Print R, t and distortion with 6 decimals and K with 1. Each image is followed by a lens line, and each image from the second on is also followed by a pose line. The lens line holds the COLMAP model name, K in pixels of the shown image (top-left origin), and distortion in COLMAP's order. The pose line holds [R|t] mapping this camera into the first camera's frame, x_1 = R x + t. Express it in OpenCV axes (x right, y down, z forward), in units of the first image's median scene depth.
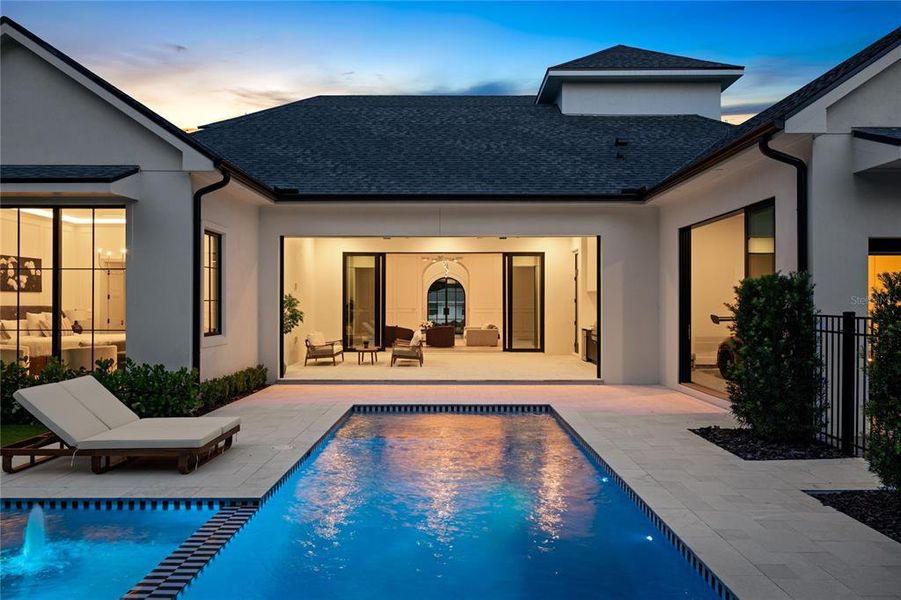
lens RADIAL K [[605.6, 0, 452.6], [0, 605.6, 300.9], [0, 0, 1]] dist [0.017030, -0.004930]
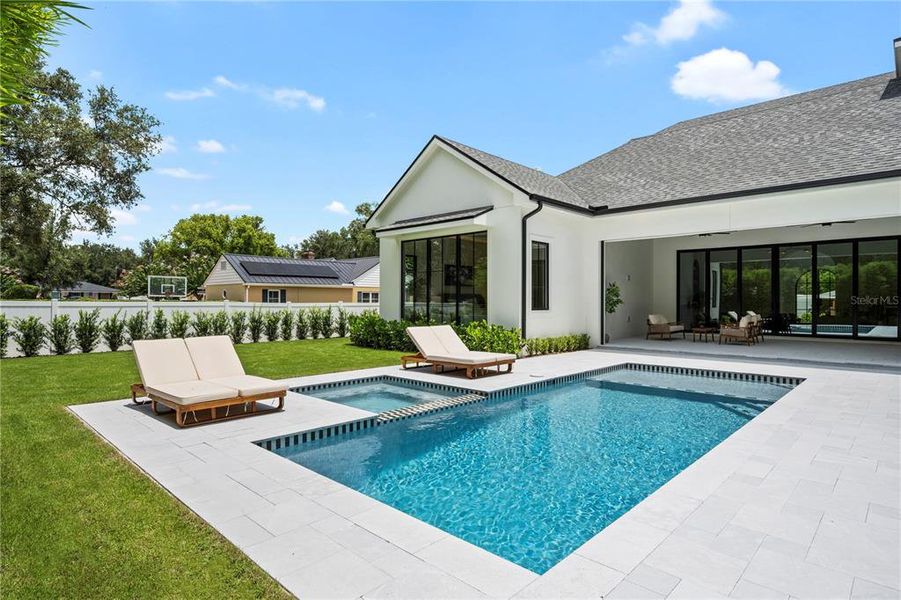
lens RADIAL K [[501.4, 0, 453.0], [0, 501.4, 294.7], [0, 0, 1]] dist [0.002591, 0.005466]
pose [[0.738943, -0.008643, -0.673713, 0.312406], [0.004692, 0.999959, -0.007683, 0.029214], [0.673752, 0.002517, 0.738953, -0.077874]]
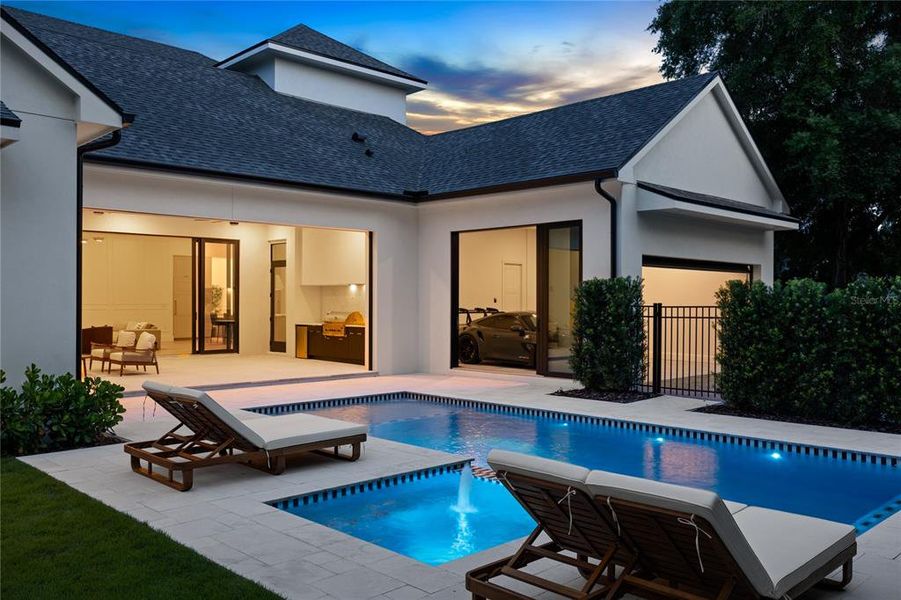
lens RADIAL K [[755.3, 0, 447.3], [0, 755.3, 307.4], [0, 0, 1]] dist [-0.001607, 0.004584]
pose [[0.720513, -0.005213, 0.693422, -0.759532], [-0.005010, 0.999907, 0.012723, 0.004979], [-0.693423, -0.012641, 0.720420, -0.013971]]
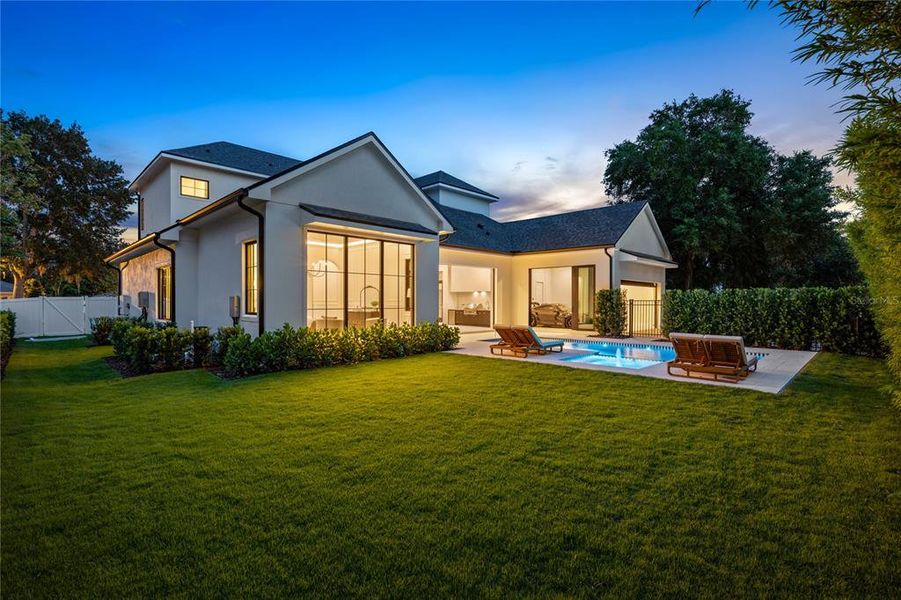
lens RADIAL K [[418.9, 0, 449.9], [0, 418.9, 305.2], [0, 0, 1]] dist [-0.002041, -0.000708]
pose [[0.709046, -0.006030, 0.705136, -1.400608], [-0.004589, 0.999903, 0.013165, 0.018765], [-0.705147, -0.012571, 0.708950, -0.036749]]
